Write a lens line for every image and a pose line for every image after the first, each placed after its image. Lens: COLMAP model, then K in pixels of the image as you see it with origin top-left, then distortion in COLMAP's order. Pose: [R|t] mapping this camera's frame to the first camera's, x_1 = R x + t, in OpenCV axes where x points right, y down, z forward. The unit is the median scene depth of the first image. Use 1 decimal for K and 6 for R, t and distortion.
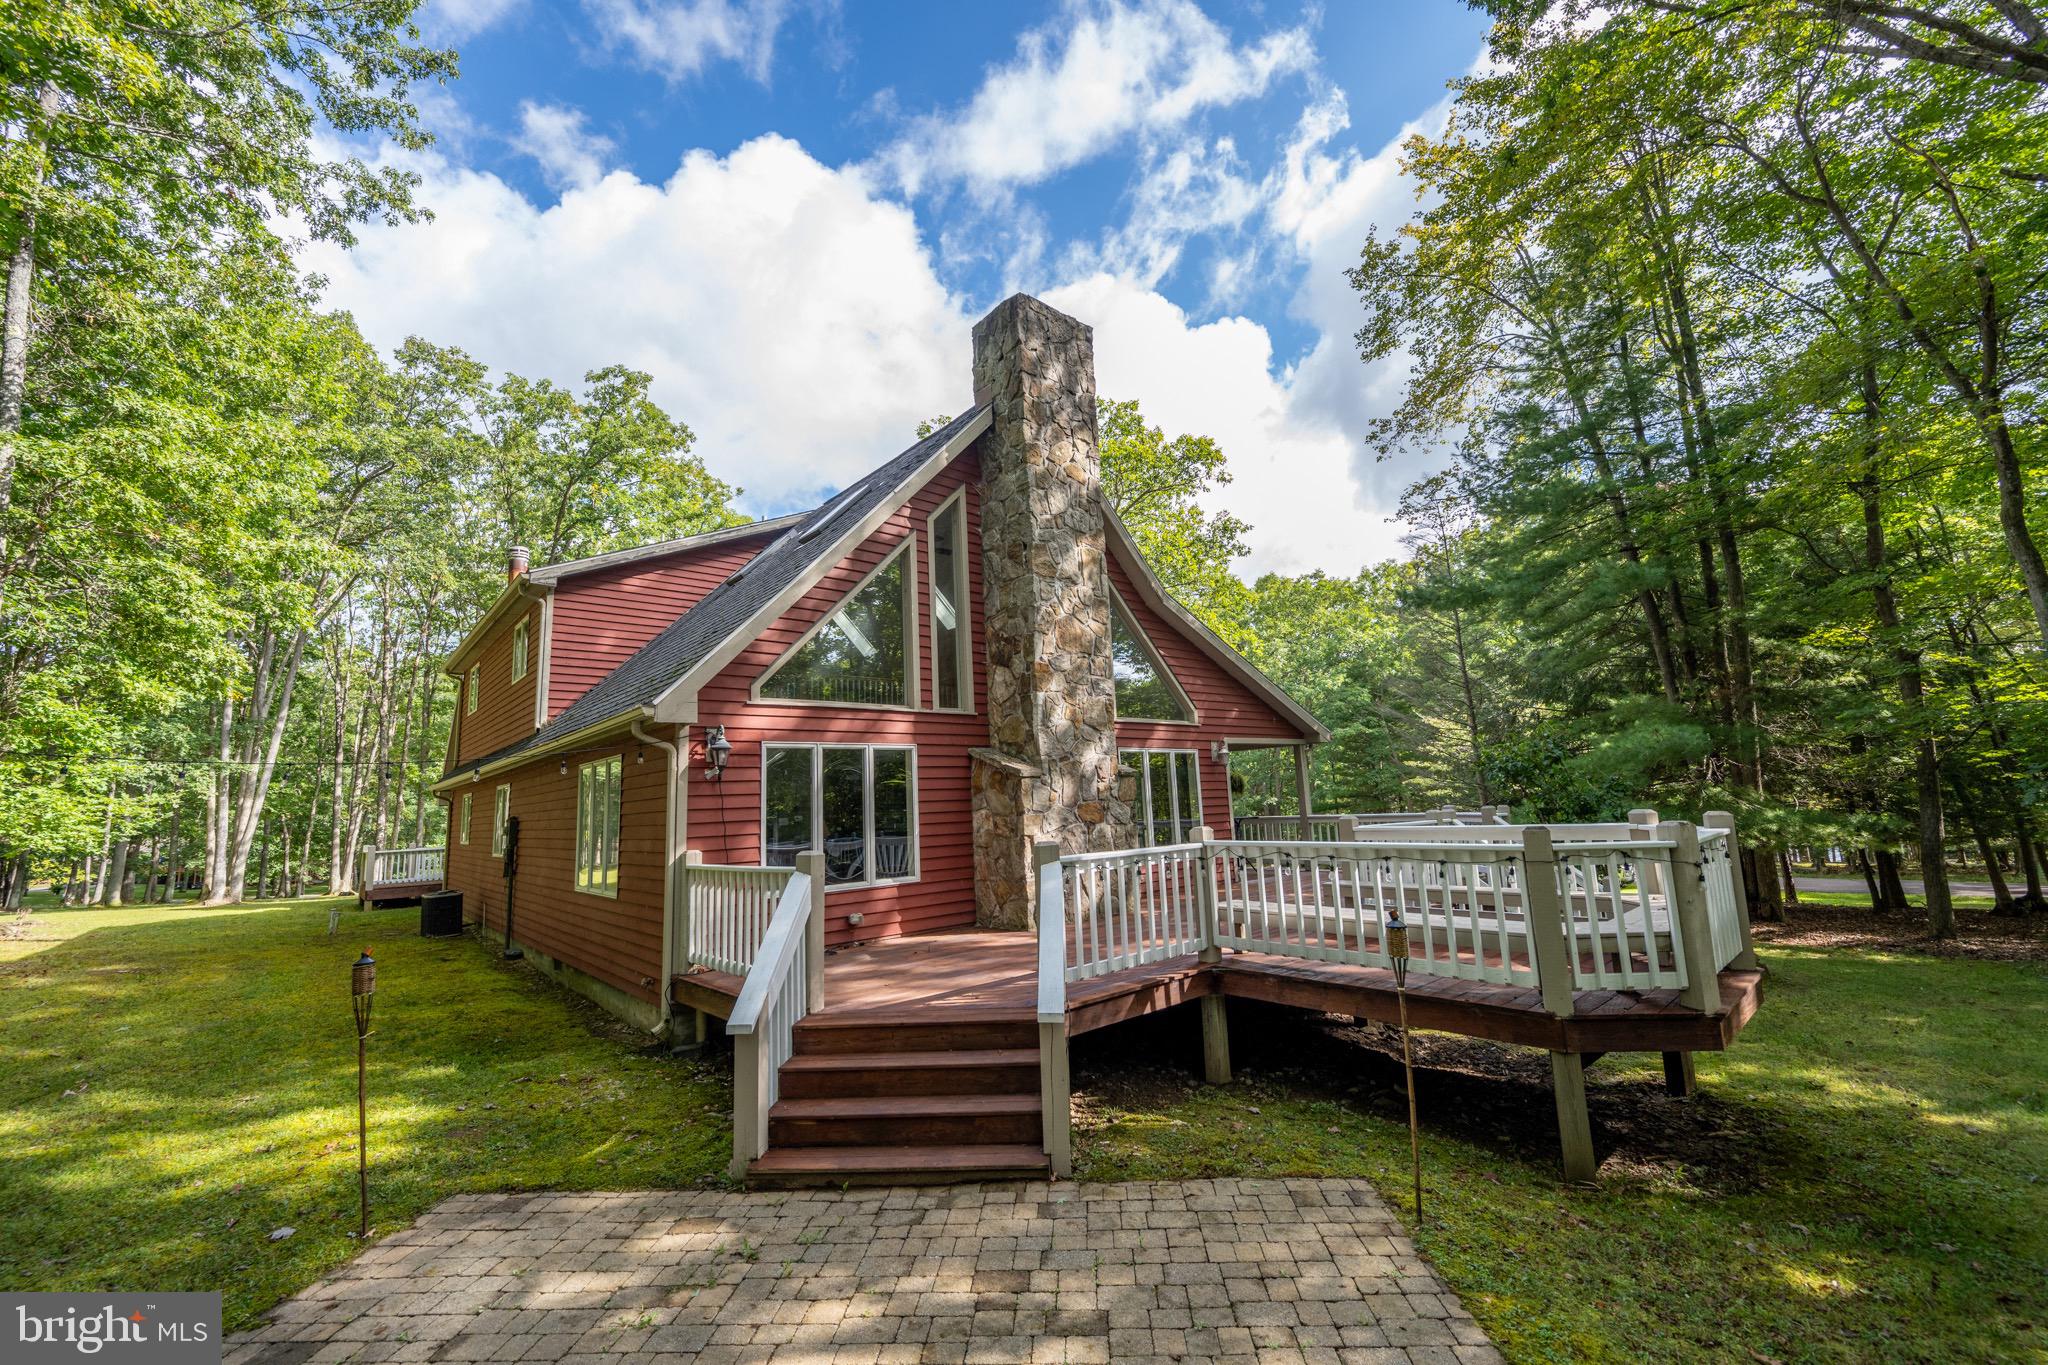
lens RADIAL K [[817.0, 0, 1024.7], [0, 817.0, 676.6], [0, 0, 1]] dist [-0.001852, -0.000100]
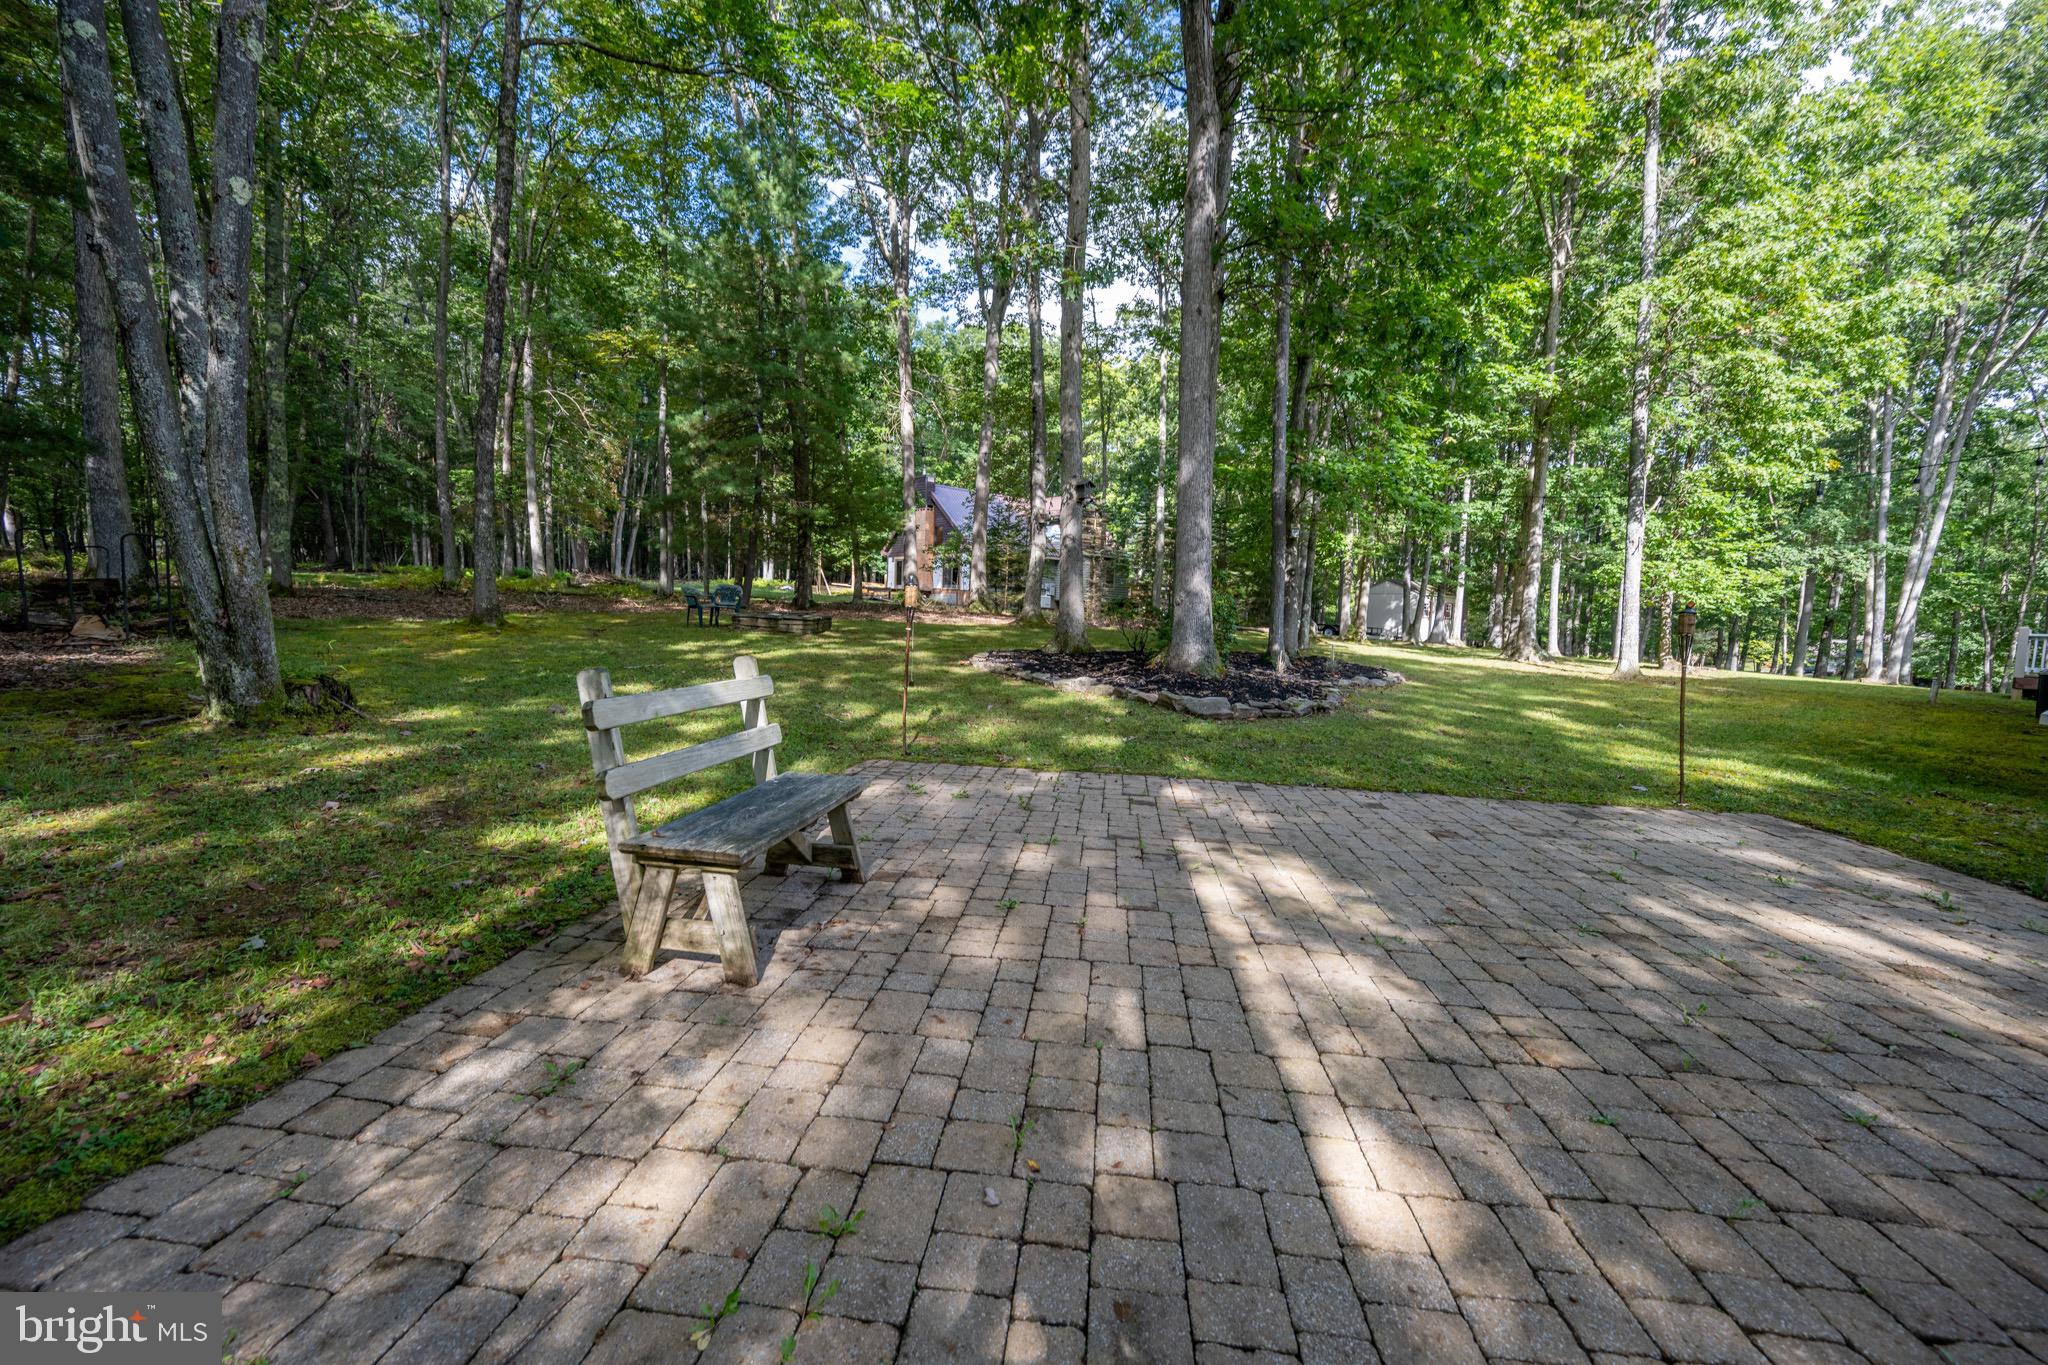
lens RADIAL K [[814.4, 0, 1018.5], [0, 814.4, 682.4], [0, 0, 1]] dist [-0.002786, -0.000071]
pose [[-0.056939, 0.121437, -0.990965, 0.241404], [0.123769, 0.985777, 0.113690, 0.075849], [0.990676, -0.116177, -0.071159, 0.004600]]
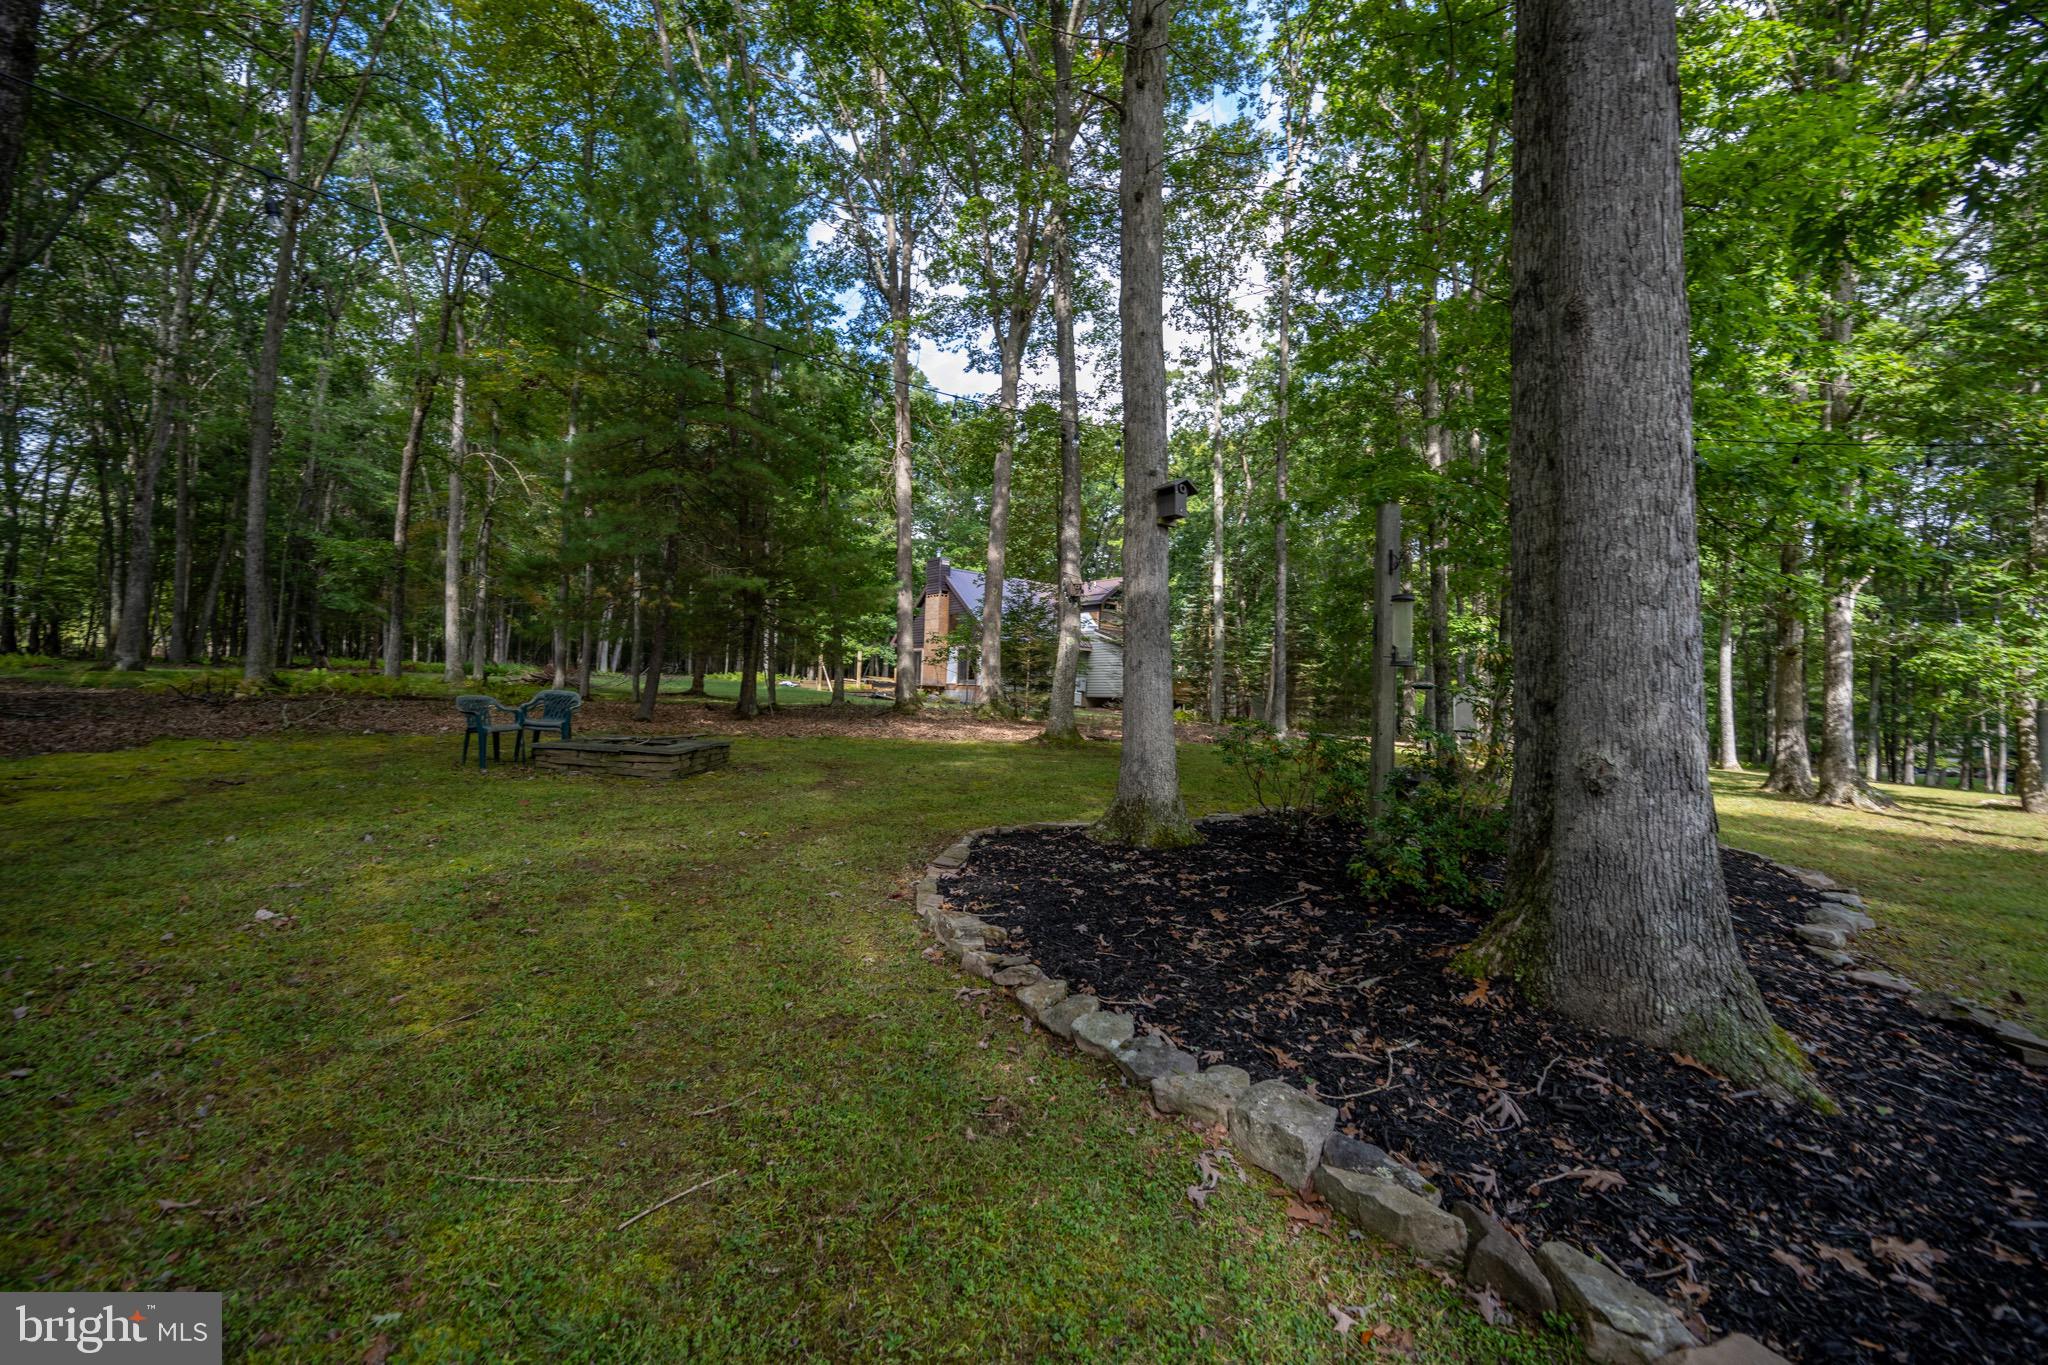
lens RADIAL K [[811.0, 0, 1019.0], [0, 811.0, 685.1], [0, 0, 1]] dist [-0.008971, 0.000187]
pose [[-0.089154, 0.013944, -0.995920, -0.463019], [0.126913, 0.991911, 0.002527, 0.055673], [0.987899, -0.126169, -0.090203, -0.026740]]
